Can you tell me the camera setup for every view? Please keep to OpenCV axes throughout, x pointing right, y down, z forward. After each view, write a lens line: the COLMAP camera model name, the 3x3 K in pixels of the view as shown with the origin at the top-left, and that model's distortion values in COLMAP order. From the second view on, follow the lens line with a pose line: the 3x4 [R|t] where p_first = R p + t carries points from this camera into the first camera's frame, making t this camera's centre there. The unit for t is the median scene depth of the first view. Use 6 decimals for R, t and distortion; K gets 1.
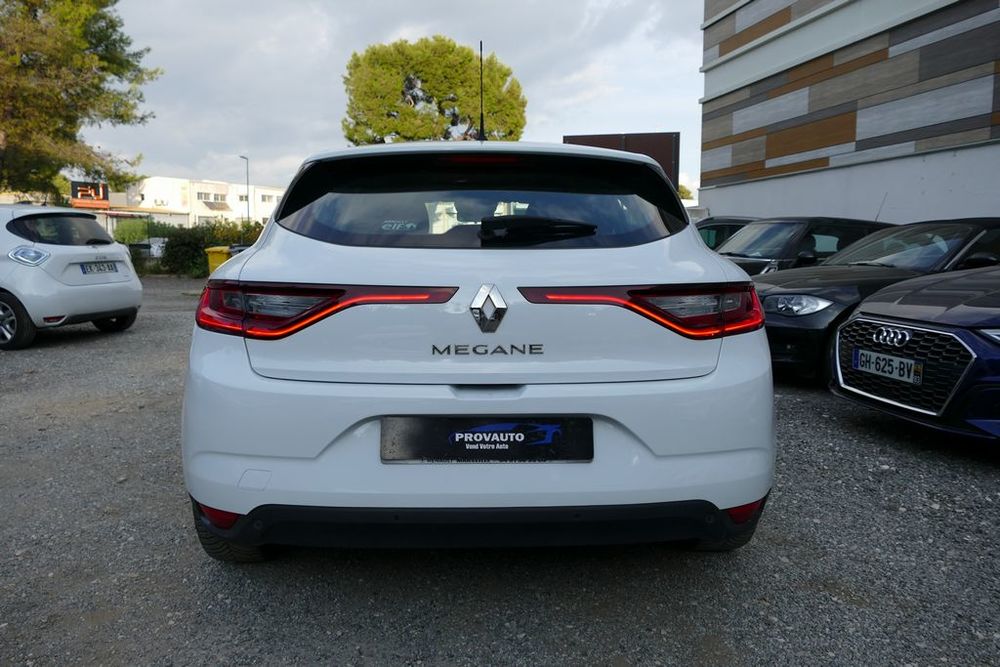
lens RADIAL K [[739.0, 0, 500.0], [0, 739.0, 333.5], [0, 0, 1]] dist [-0.012713, -0.000396]
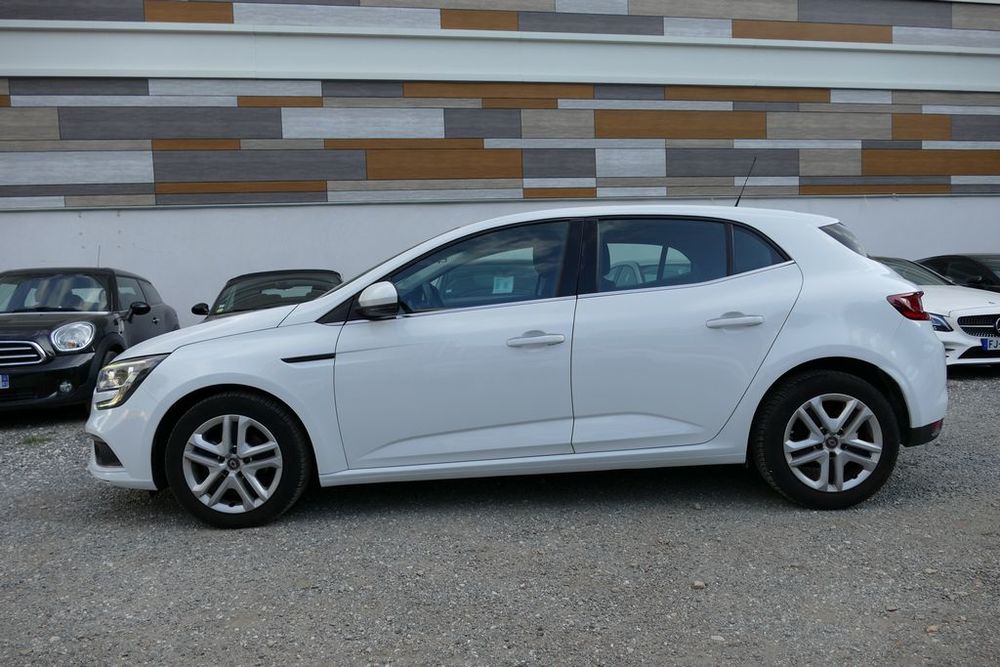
lens RADIAL K [[723.0, 0, 500.0], [0, 723.0, 333.5], [0, 0, 1]] dist [-0.015341, 0.003673]
pose [[0.037312, -0.069982, 0.996850, -0.276261], [0.150357, 0.986582, 0.063633, -0.029890], [-0.987927, 0.147509, 0.047334, 0.248236]]
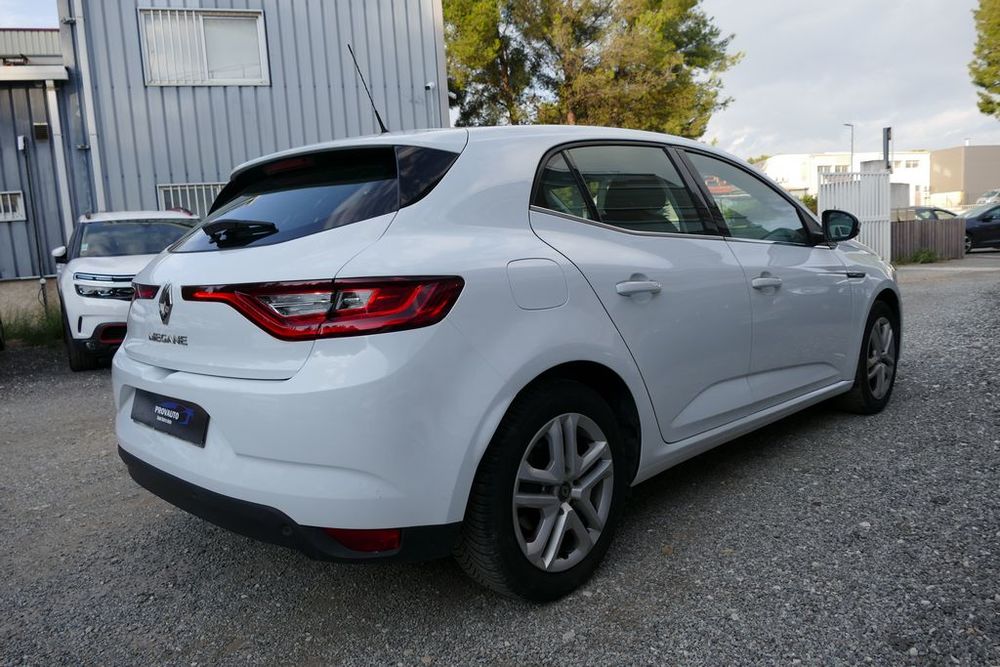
lens RADIAL K [[745.1, 0, 500.0], [0, 745.1, 333.5], [0, 0, 1]] dist [-0.024374, 0.002716]
pose [[0.679262, 0.052012, -0.732050, 0.147801], [-0.027659, 0.998591, 0.045285, -0.006724], [0.733374, -0.010512, 0.679744, 0.070691]]
